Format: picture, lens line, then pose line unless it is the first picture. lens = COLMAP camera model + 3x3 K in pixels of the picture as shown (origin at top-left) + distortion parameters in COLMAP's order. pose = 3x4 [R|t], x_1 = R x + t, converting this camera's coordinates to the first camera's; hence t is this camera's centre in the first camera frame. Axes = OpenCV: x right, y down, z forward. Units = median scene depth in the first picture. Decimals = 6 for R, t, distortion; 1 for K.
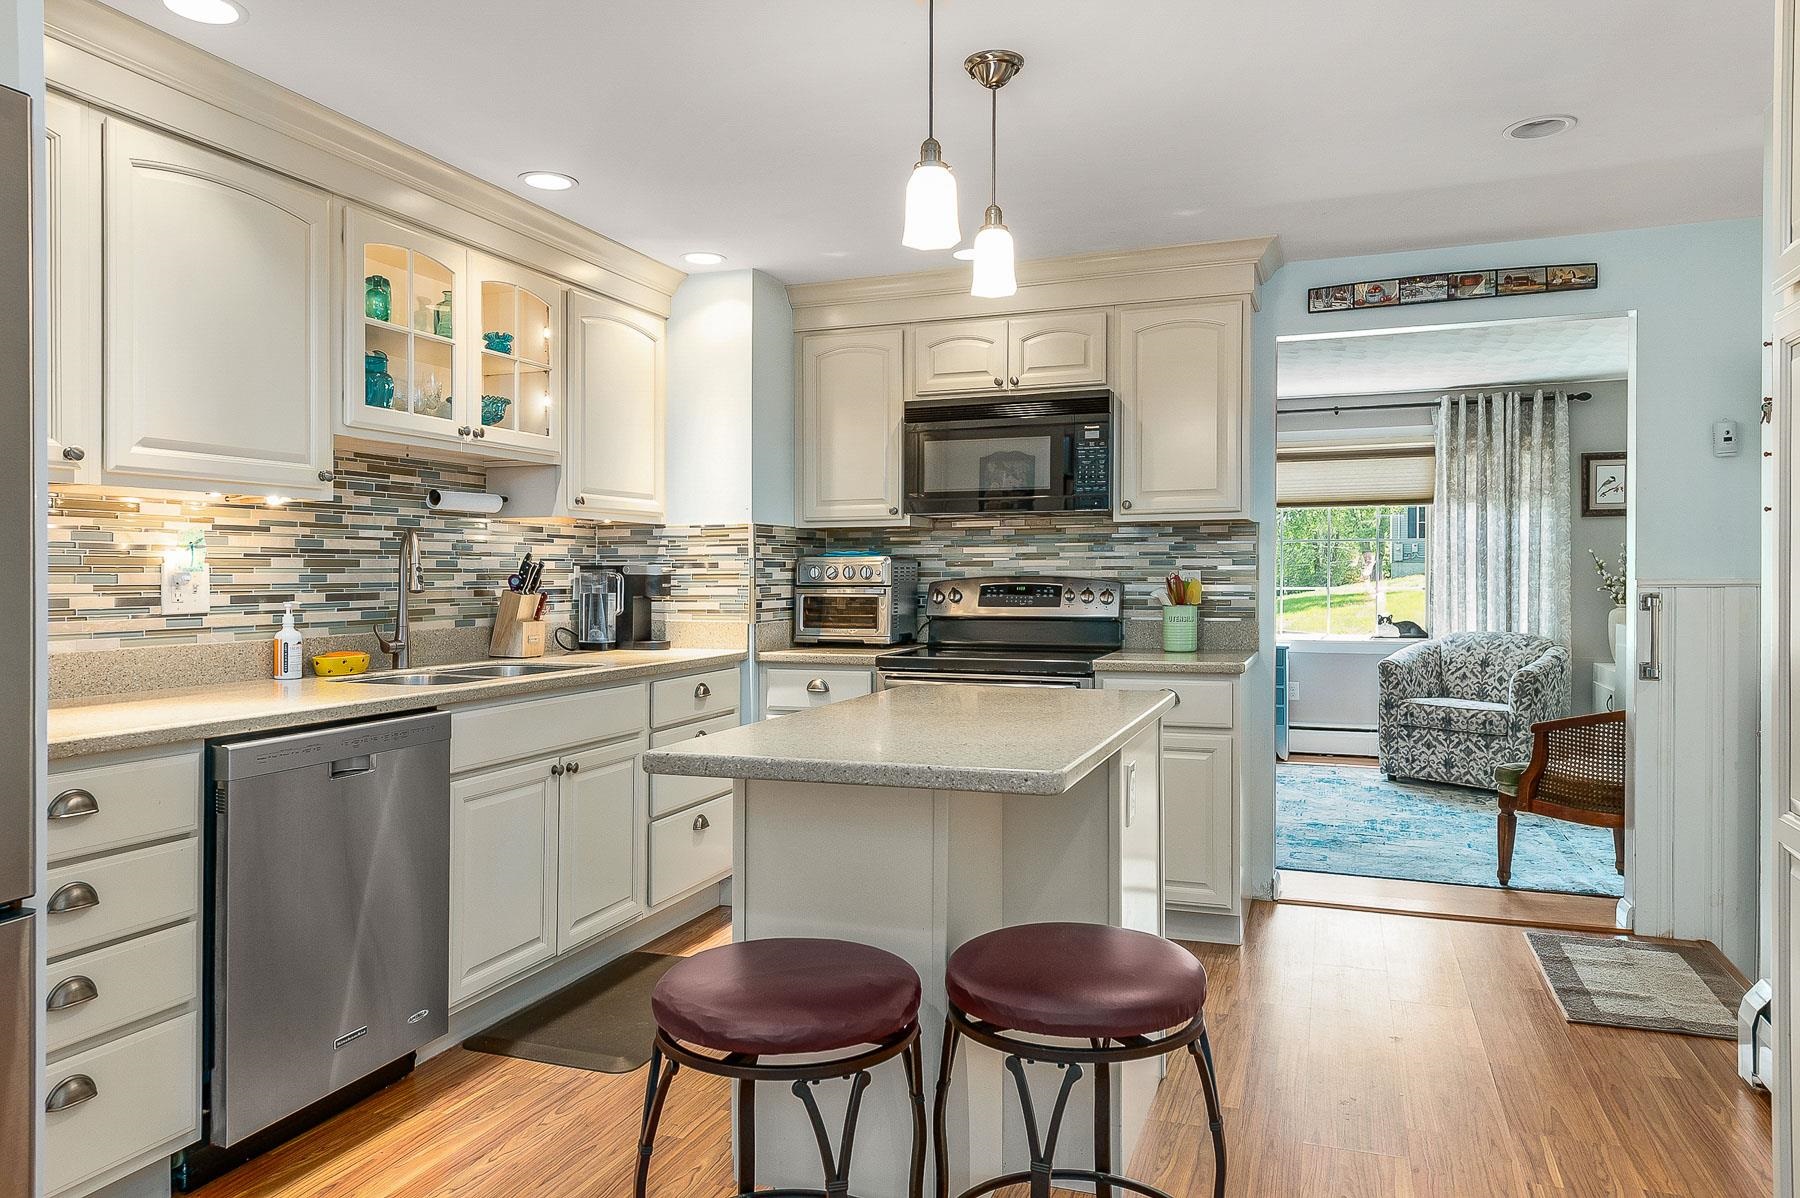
lens RADIAL K [[1227.5, 0, 894.4], [0, 1227.5, 591.1], [0, 0, 1]] dist [-0.004733, -0.001488]
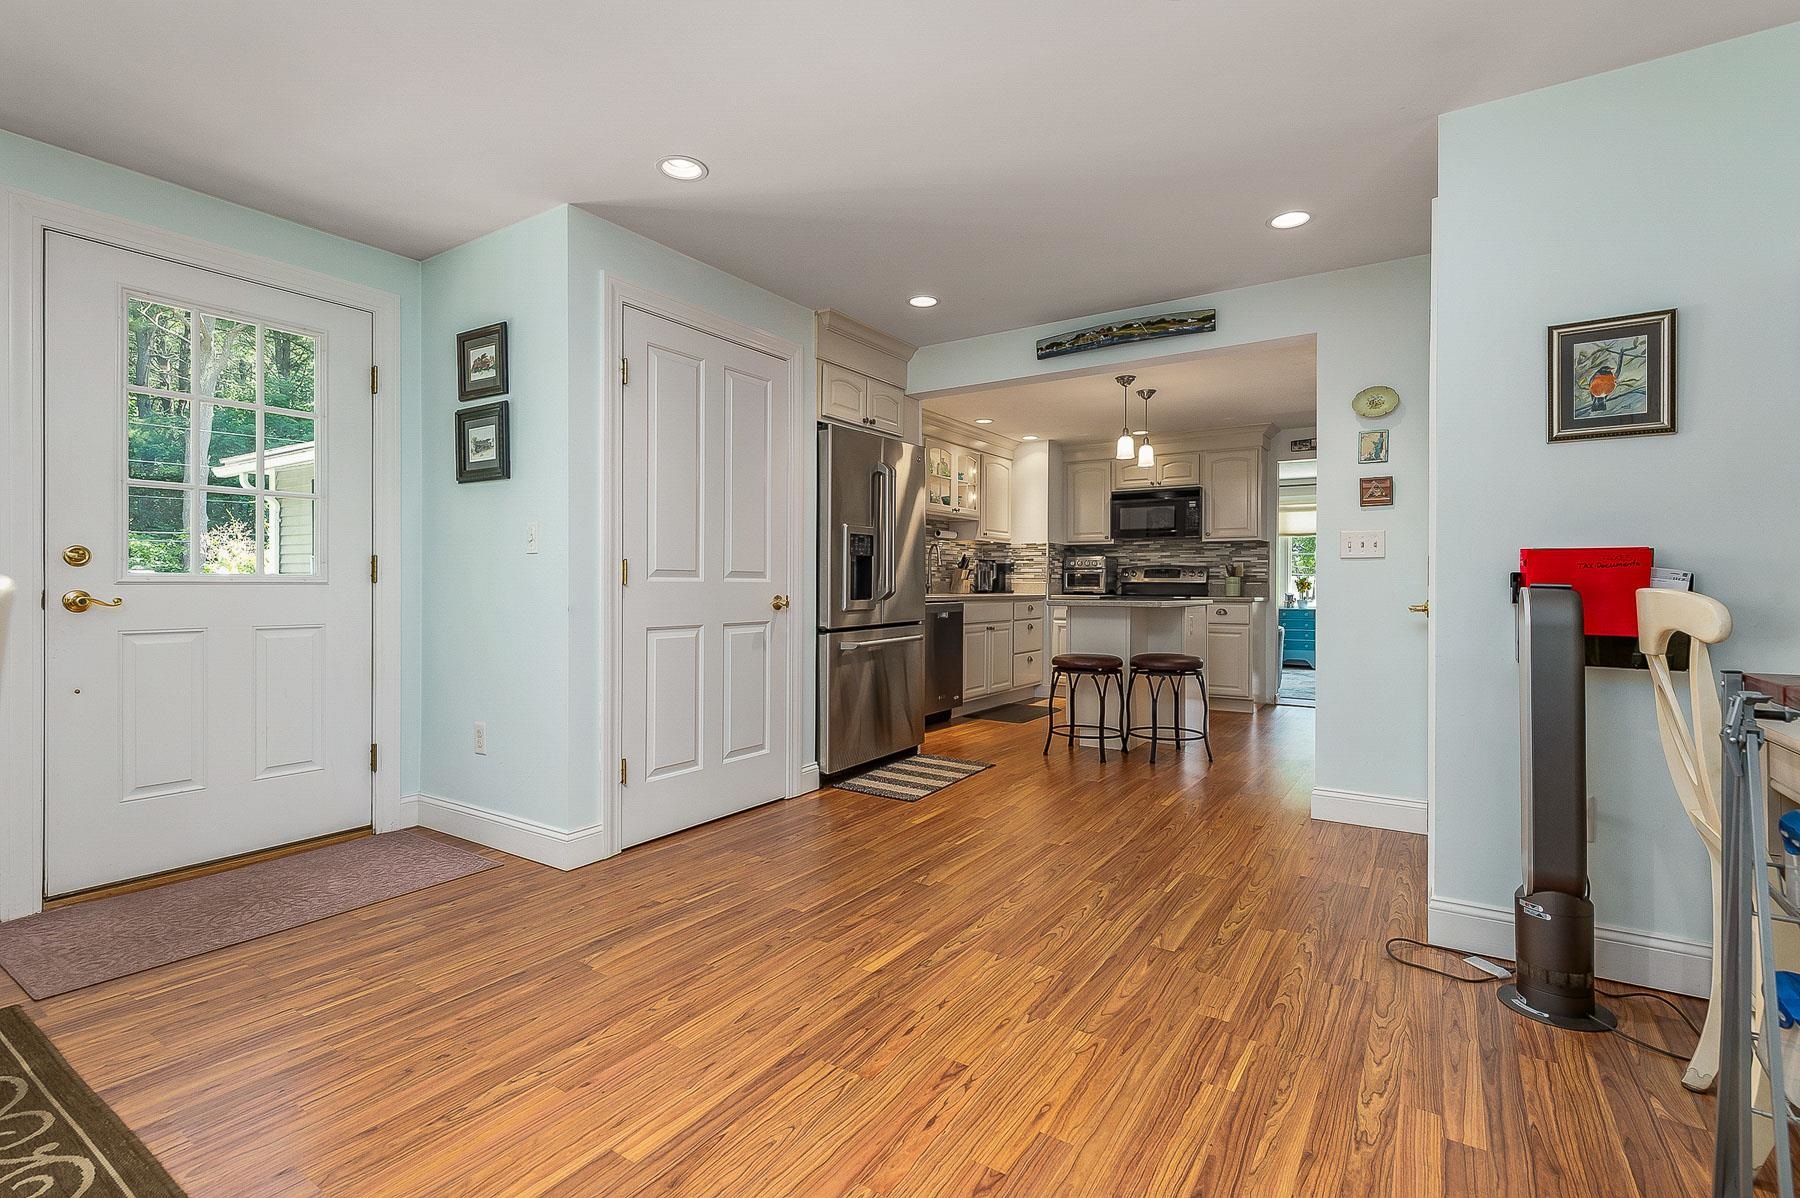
lens RADIAL K [[848.0, 0, 898.8], [0, 848.0, 569.9], [0, 0, 1]] dist [0.000890, 0.000235]
pose [[0.975467, 0.003505, -0.220118, -0.032489], [-0.010112, 0.999531, -0.028897, 0.050599], [0.219914, 0.030414, 0.975045, -0.710006]]
